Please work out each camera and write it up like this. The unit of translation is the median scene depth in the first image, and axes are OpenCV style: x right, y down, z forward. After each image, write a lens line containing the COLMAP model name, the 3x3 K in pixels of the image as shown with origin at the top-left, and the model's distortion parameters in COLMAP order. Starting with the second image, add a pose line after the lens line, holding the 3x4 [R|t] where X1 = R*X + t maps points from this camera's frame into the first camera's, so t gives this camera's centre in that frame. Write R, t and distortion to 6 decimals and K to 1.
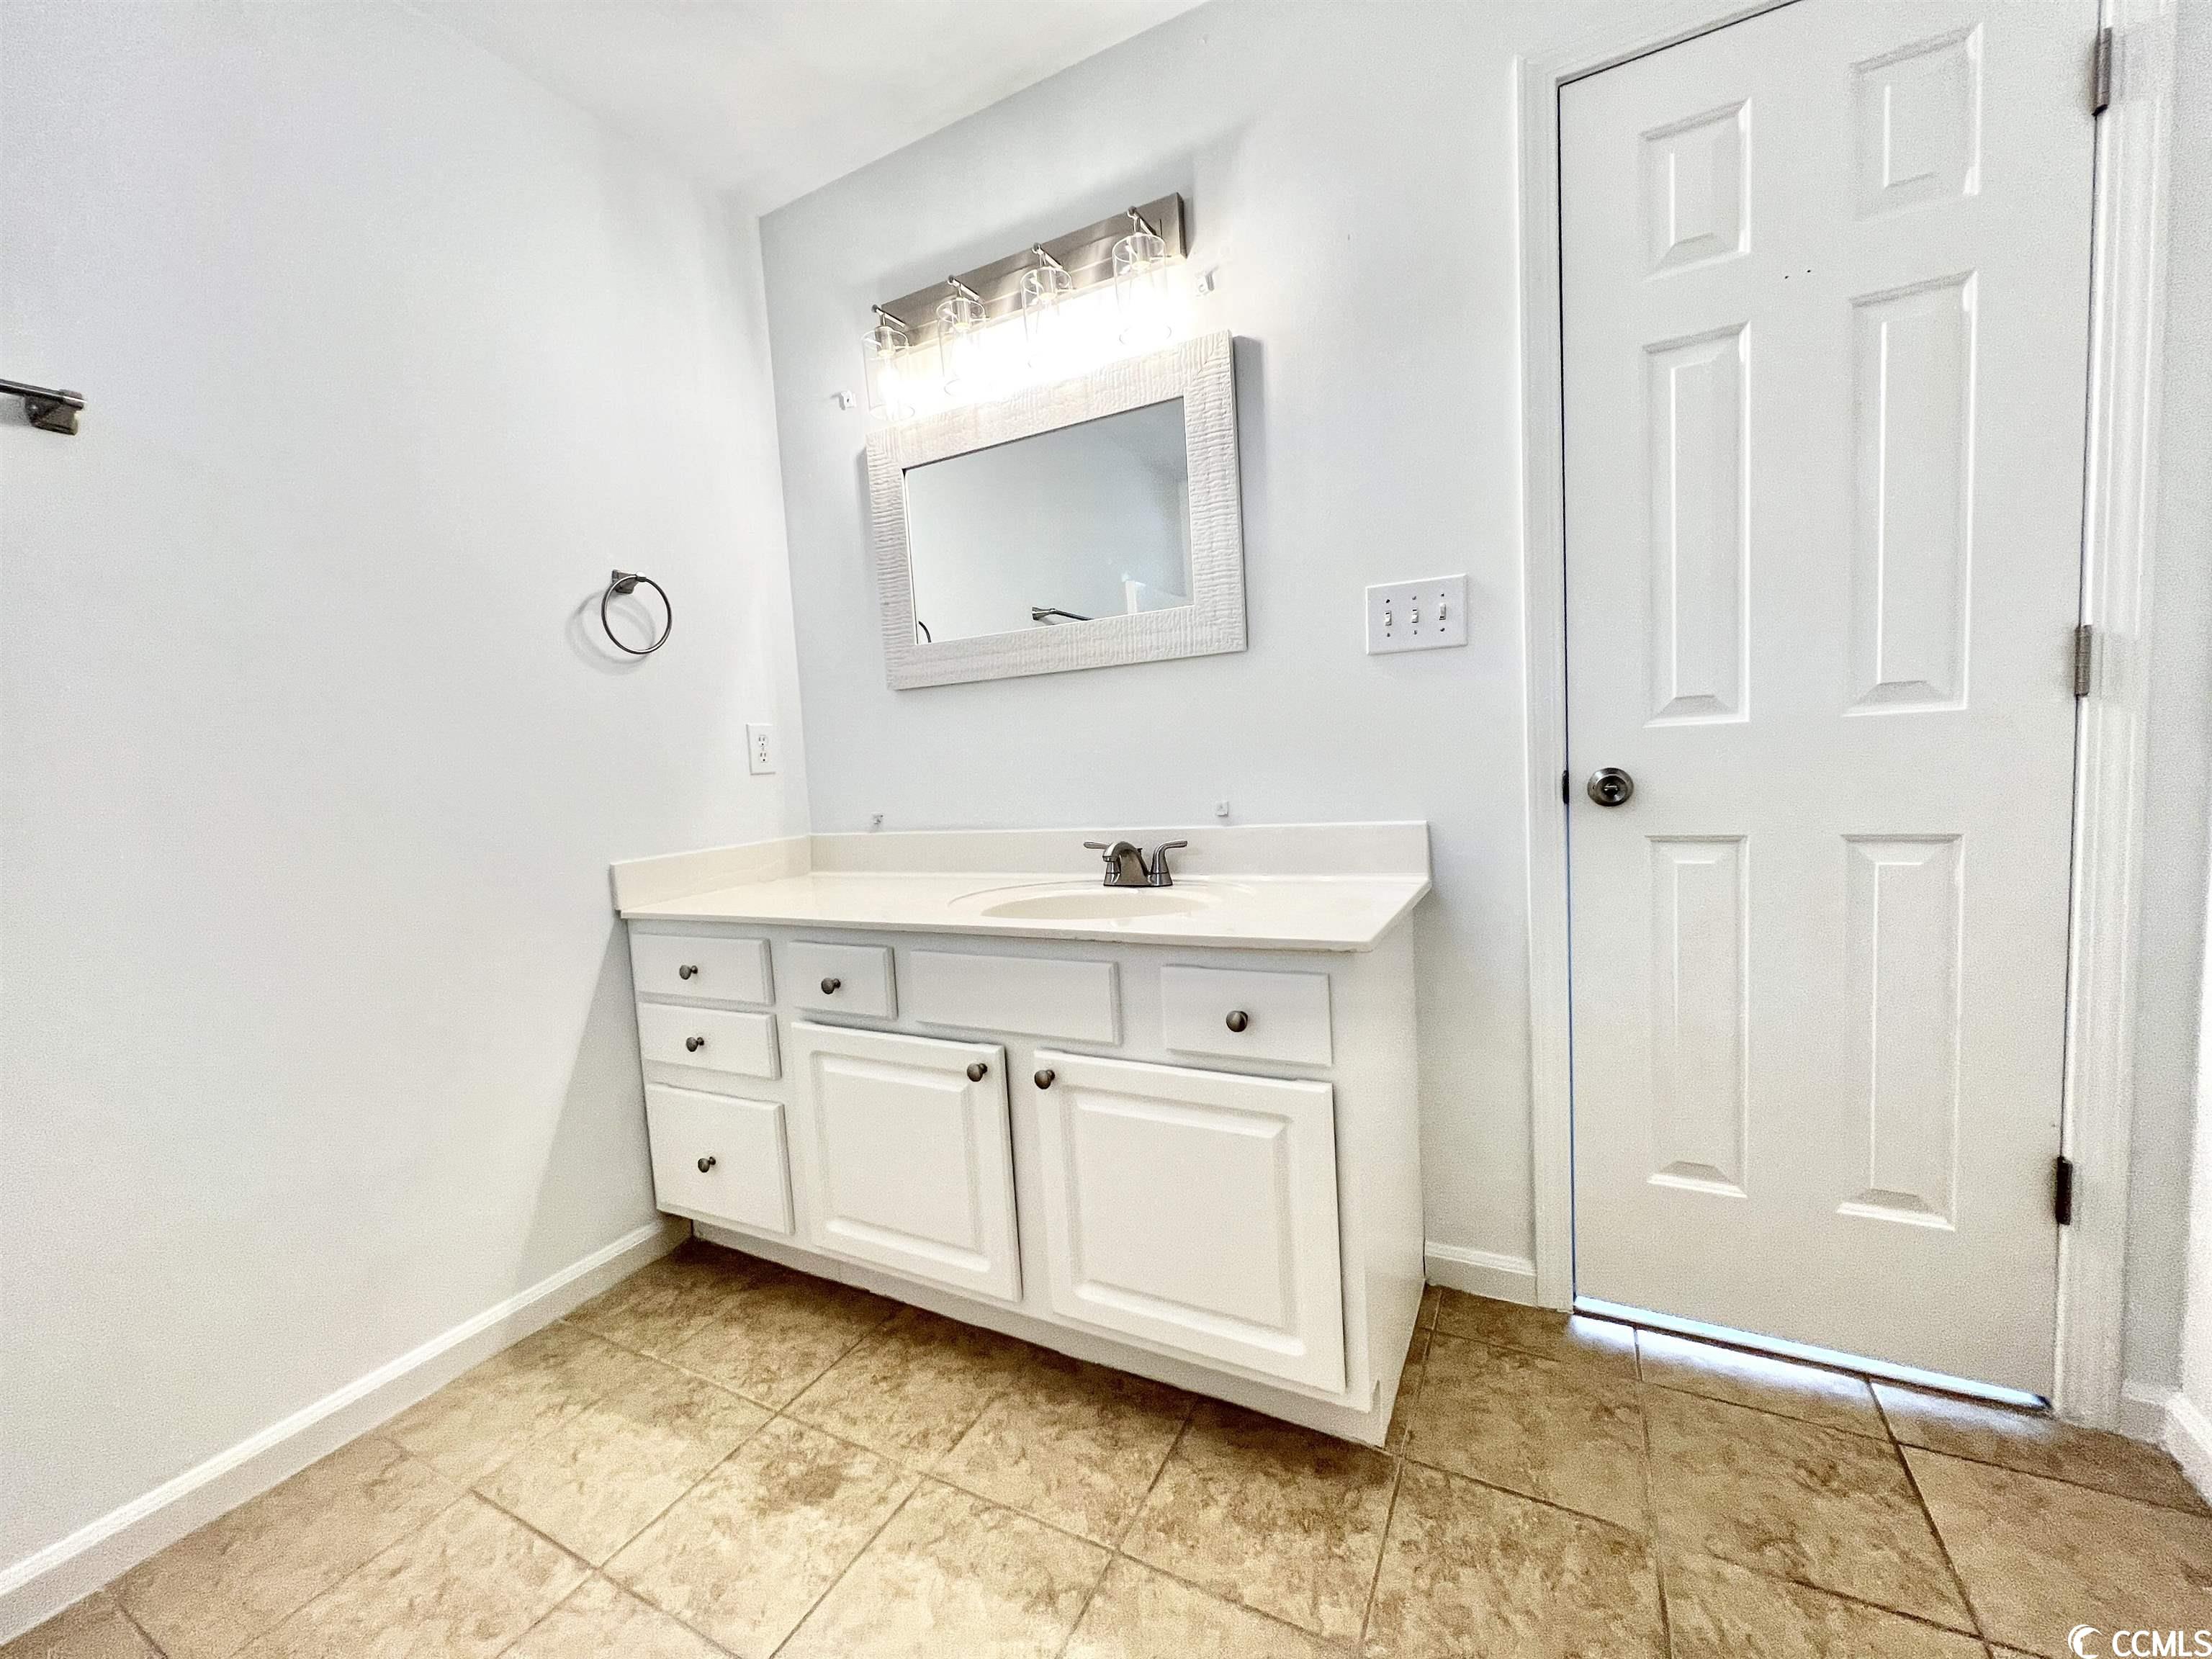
lens RADIAL K [[888.1, 0, 1108.5], [0, 888.1, 829.7], [0, 0, 1]] dist [0.001074, 0.000334]
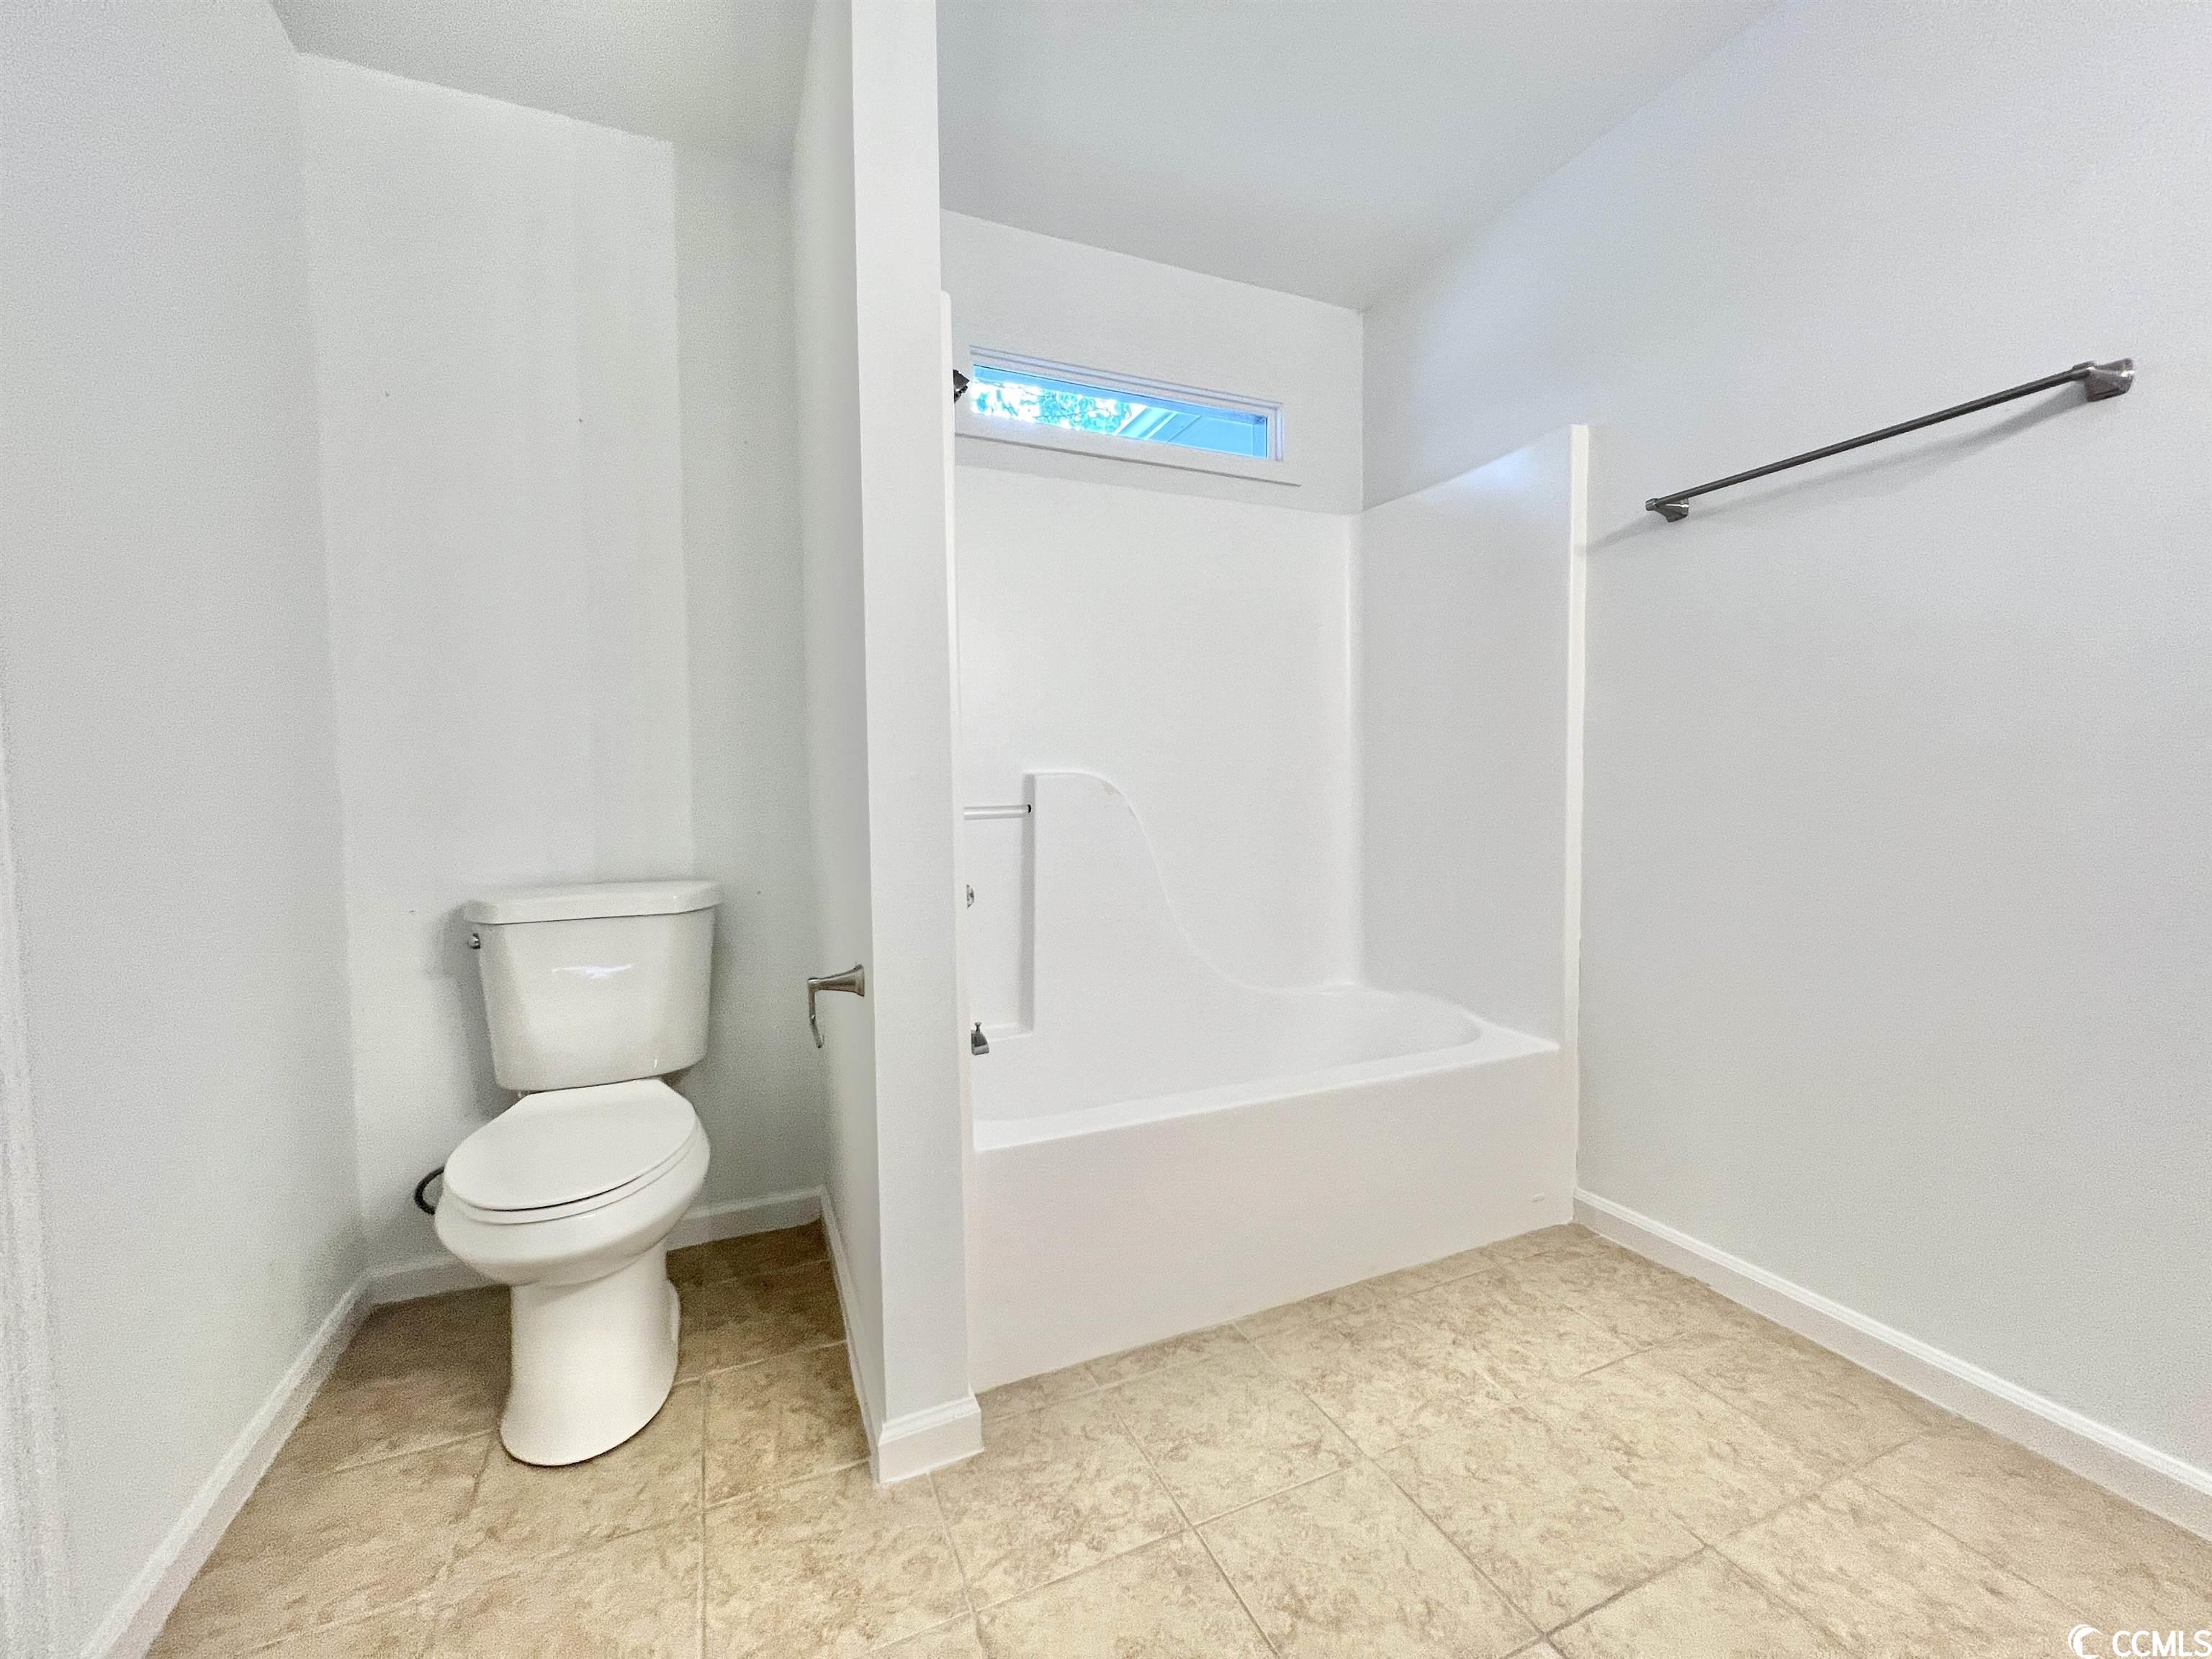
lens RADIAL K [[888.1, 0, 1108.2], [0, 888.1, 831.4], [0, 0, 1]] dist [0.001074, 0.000334]
pose [[-0.624677, 0.108502, -0.773308, 0.432576], [-0.013168, 0.988695, 0.149360, -0.087178], [0.780772, 0.103485, -0.616187, 0.792851]]
